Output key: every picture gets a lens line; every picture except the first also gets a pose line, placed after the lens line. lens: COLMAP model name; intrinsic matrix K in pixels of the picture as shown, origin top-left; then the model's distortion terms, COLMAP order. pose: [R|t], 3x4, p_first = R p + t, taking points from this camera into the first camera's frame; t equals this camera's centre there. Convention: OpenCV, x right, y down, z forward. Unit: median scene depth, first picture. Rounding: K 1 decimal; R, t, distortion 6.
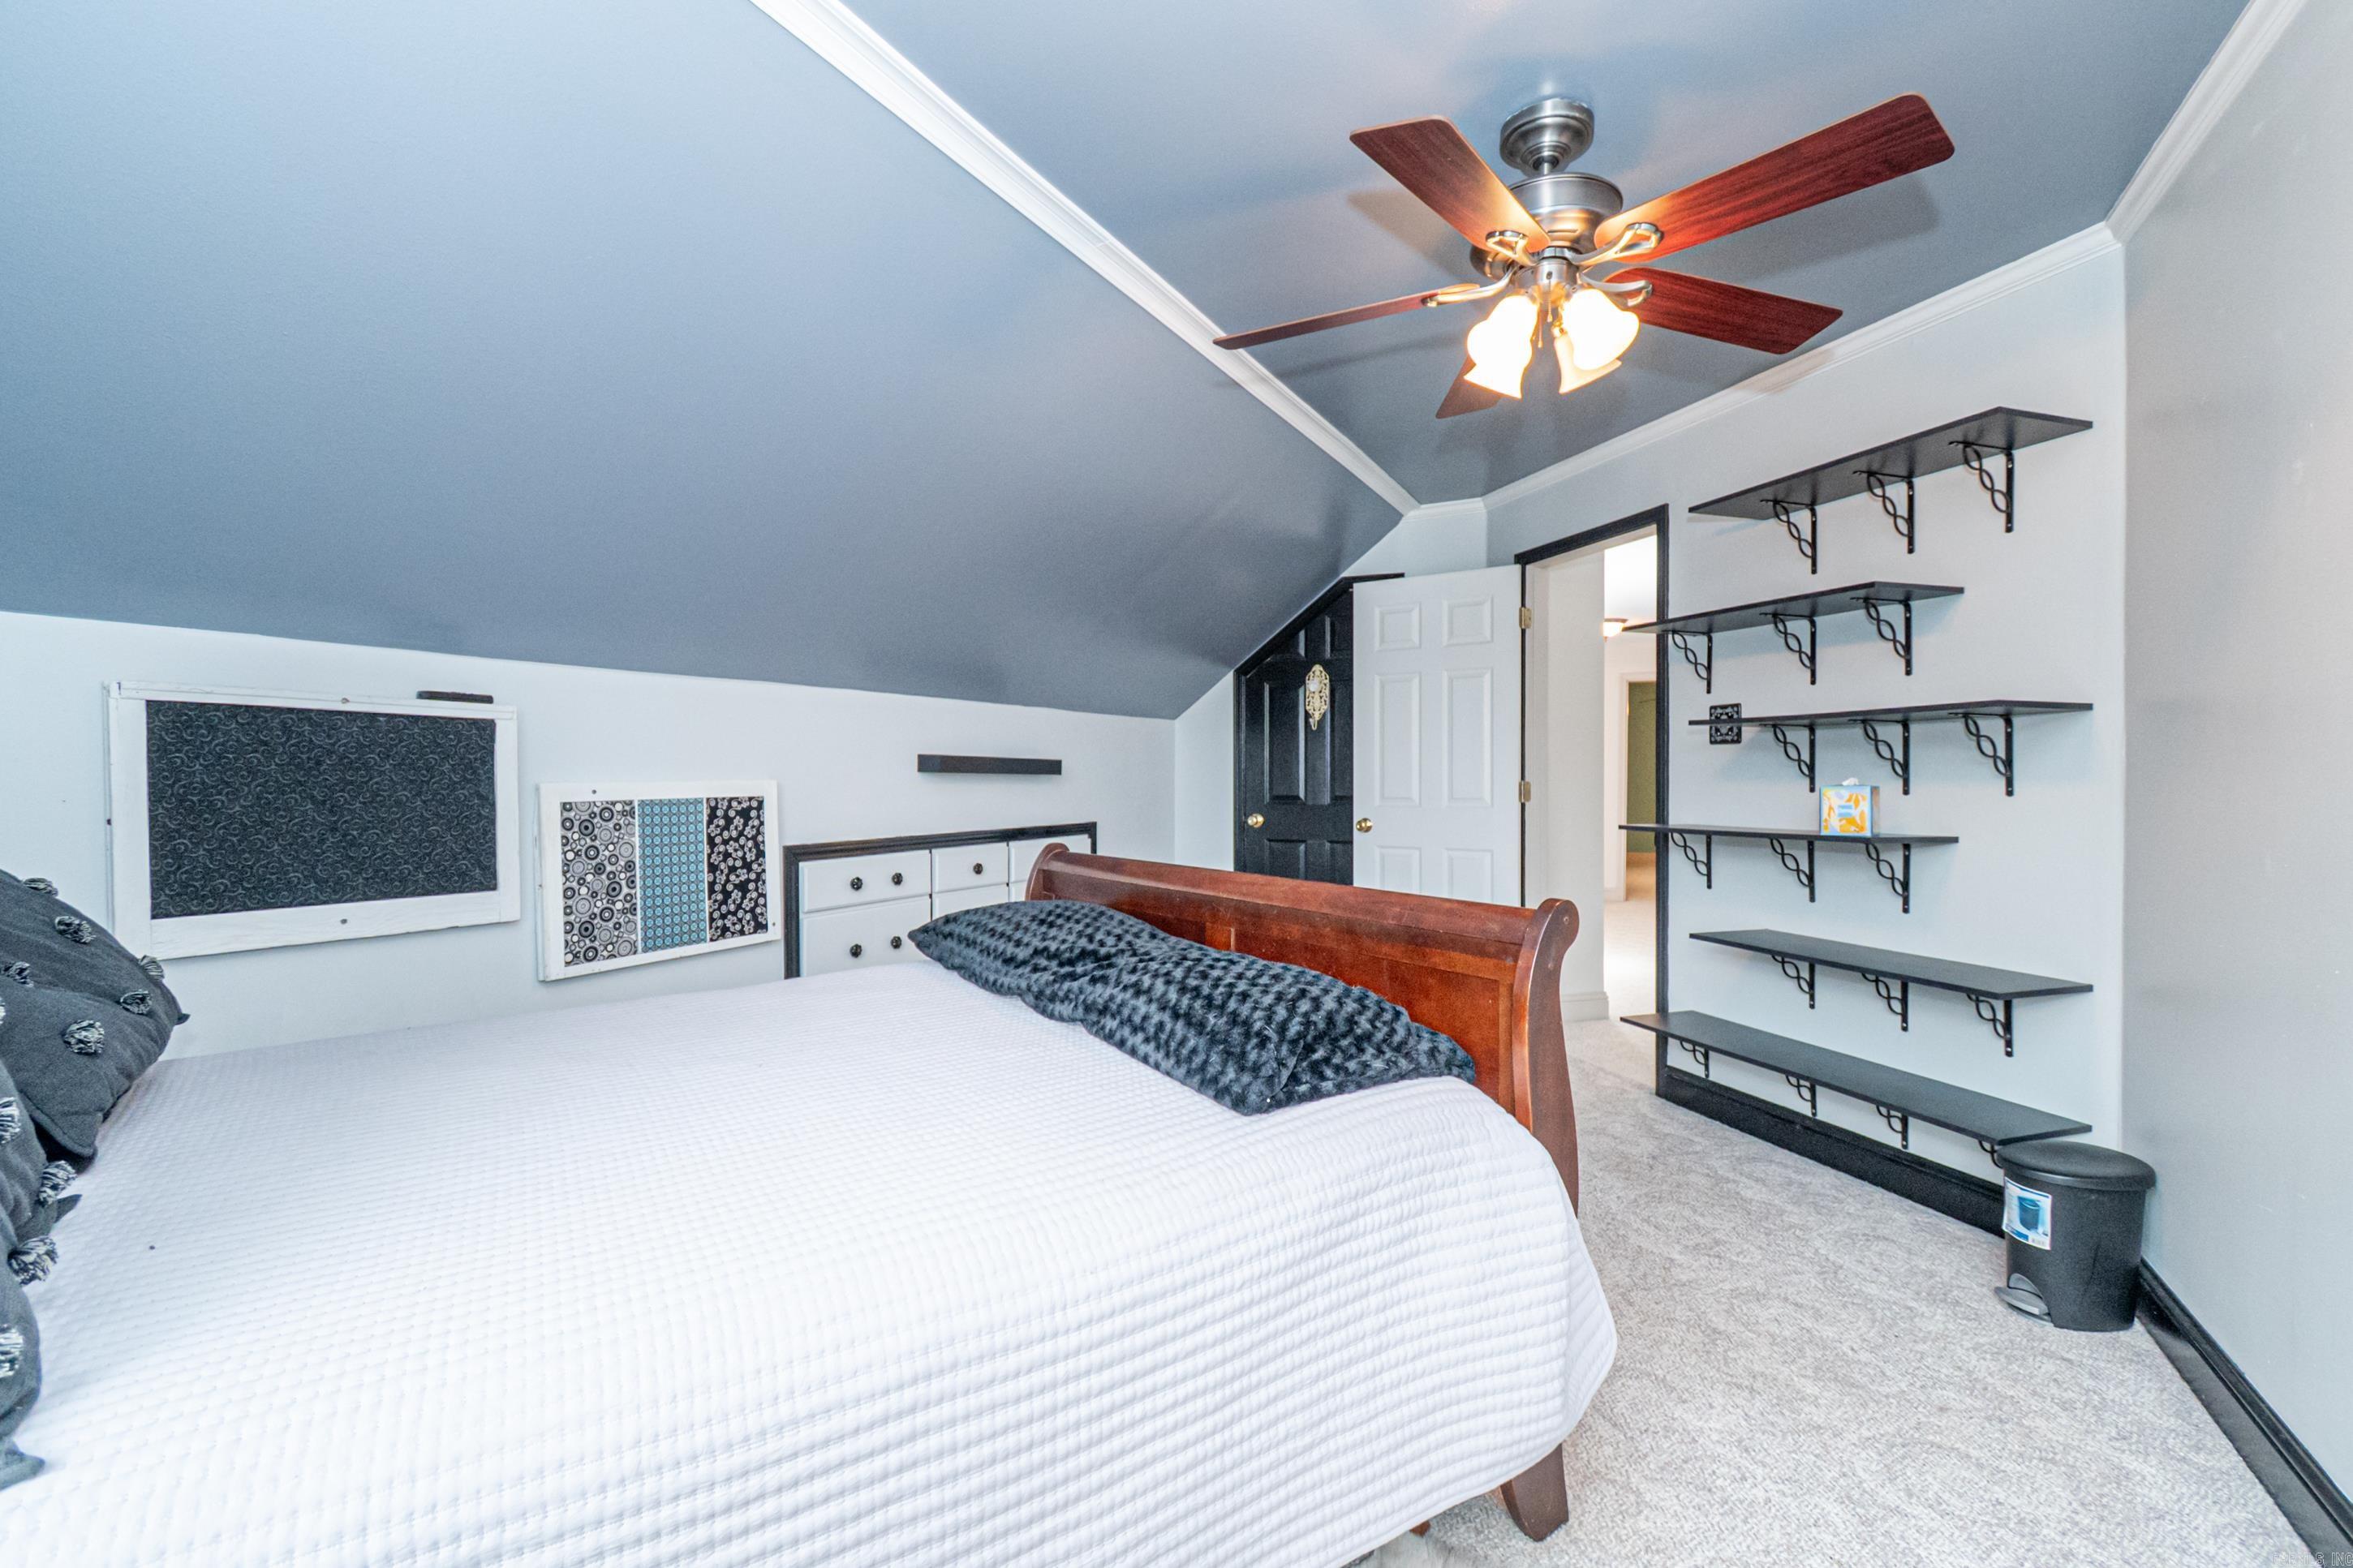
lens RADIAL K [[1041.1, 0, 1185.7], [0, 1041.1, 786.8], [0, 0, 1]] dist [0.029002, -0.015970]
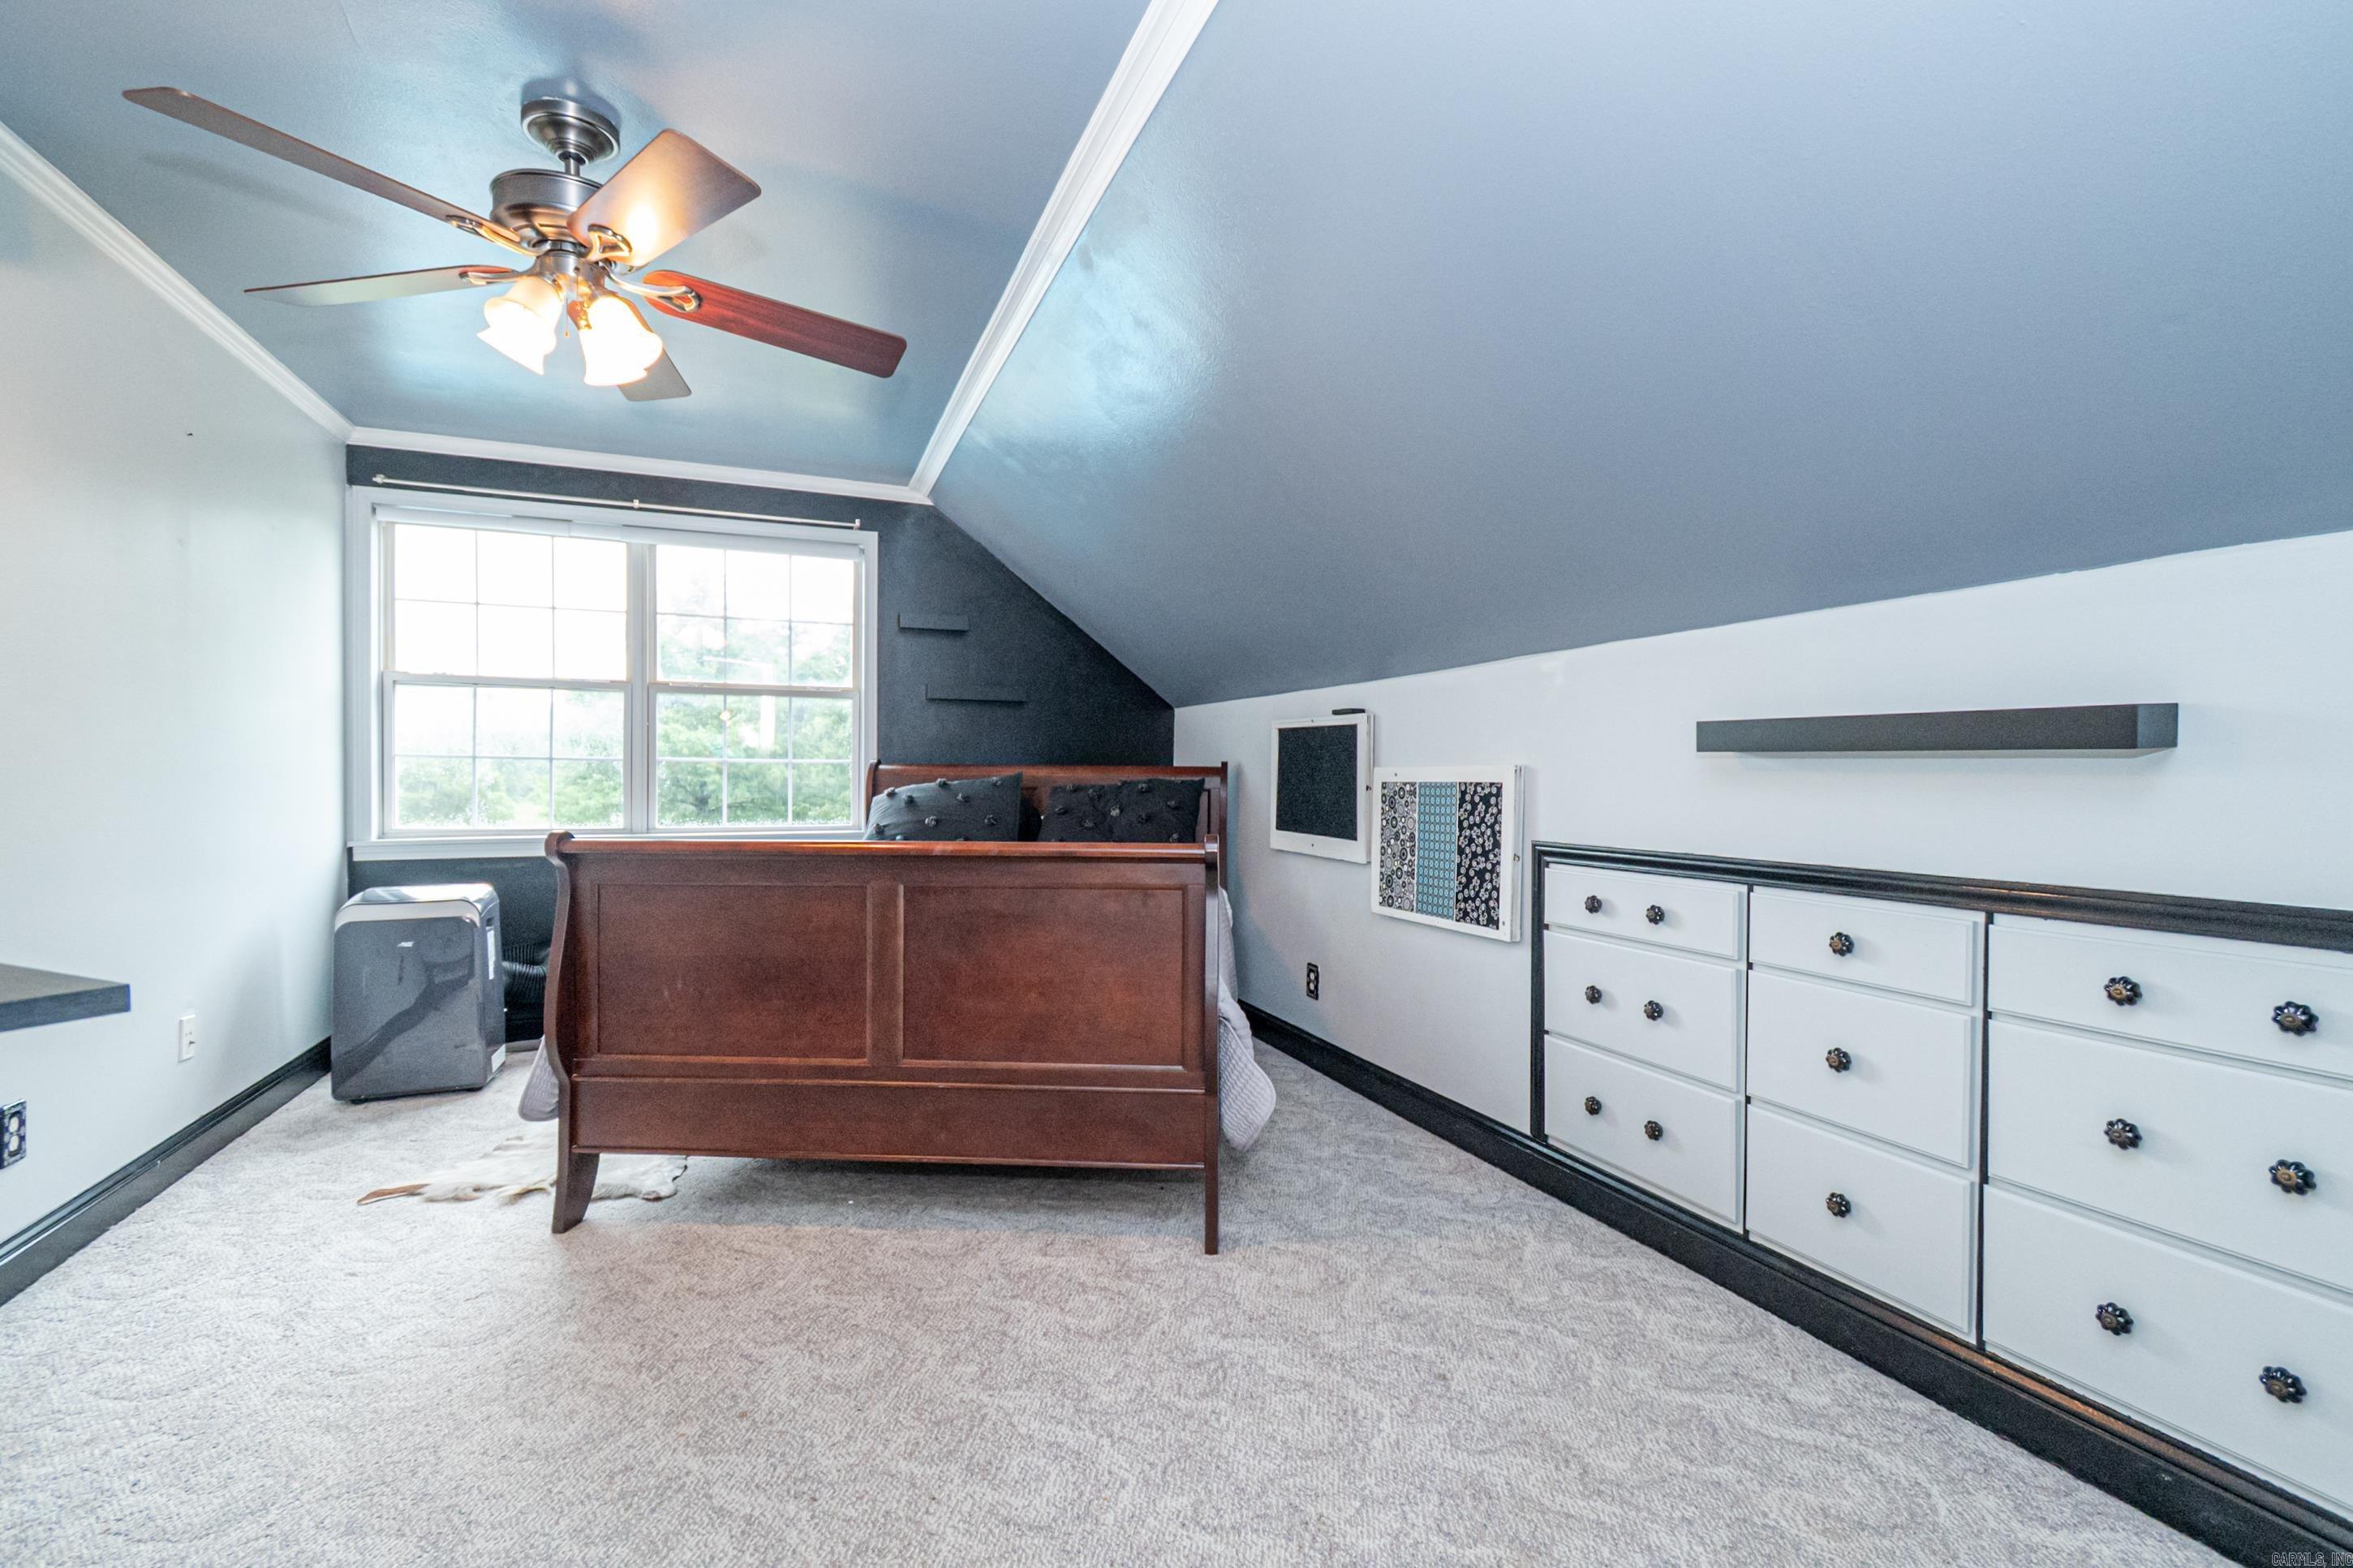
lens RADIAL K [[1041.1, 0, 1185.7], [0, 1041.1, 786.8], [0, 0, 1]] dist [0.029002, -0.015970]
pose [[-0.635765, 0.008437, -0.771836, 0.522632], [-0.012236, 0.999704, 0.021006, -0.003353], [0.771786, 0.022799, -0.635474, 1.474872]]
